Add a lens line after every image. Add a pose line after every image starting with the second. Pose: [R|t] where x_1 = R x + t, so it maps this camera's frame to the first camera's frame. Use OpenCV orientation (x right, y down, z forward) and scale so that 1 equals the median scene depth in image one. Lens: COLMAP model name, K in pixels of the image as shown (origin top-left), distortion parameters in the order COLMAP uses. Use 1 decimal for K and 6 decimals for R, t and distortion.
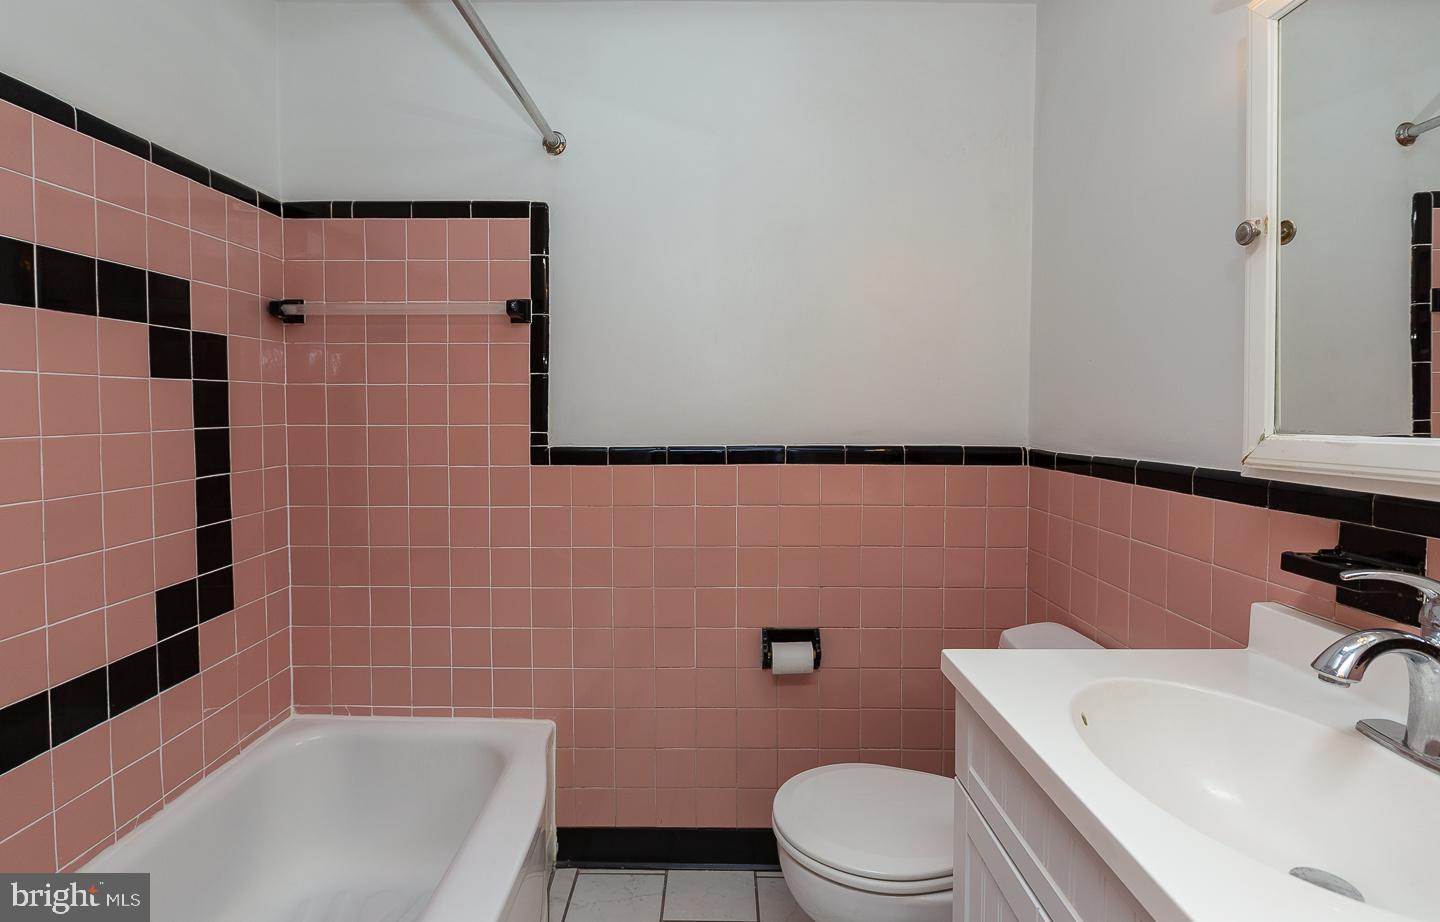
lens RADIAL K [[644.4, 0, 720.5], [0, 644.4, 423.6], [0, 0, 1]] dist [-0.020238, 0.000072]
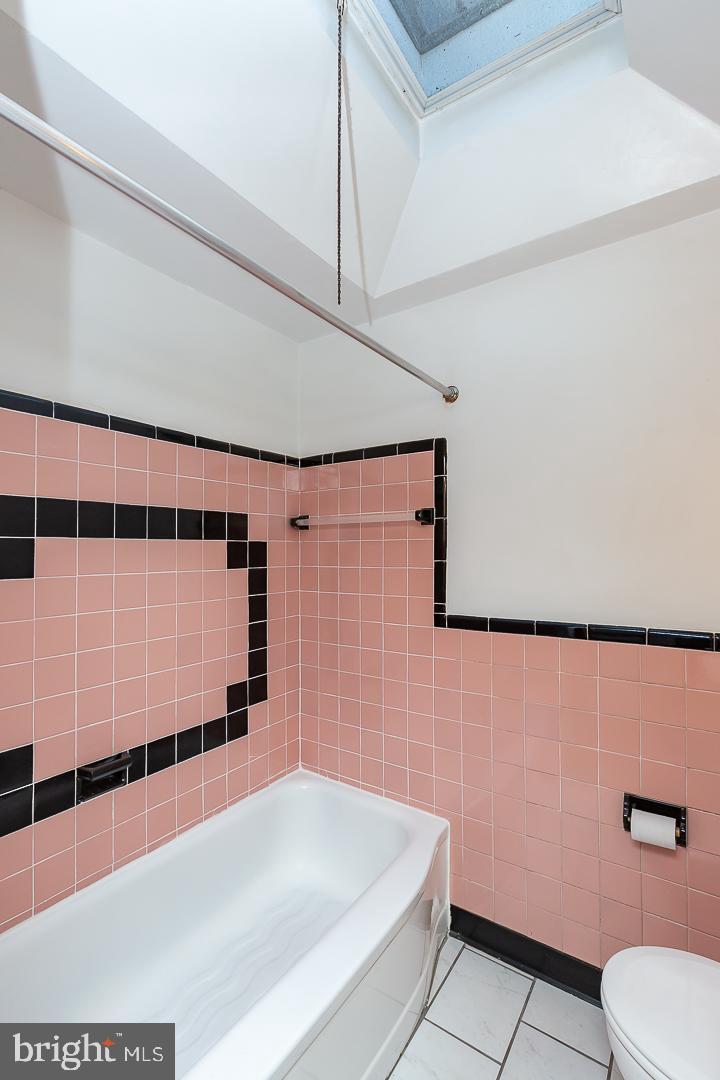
lens RADIAL K [[488.7, 0, 360.0], [0, 488.7, 540.0], [0, 0, 1]] dist [0.001038, -0.009622]
pose [[0.819257, -0.015469, -0.573218, 0.184502], [-0.009598, 0.999126, -0.040680, -0.079534], [0.573346, 0.038829, 0.818393, 0.037594]]
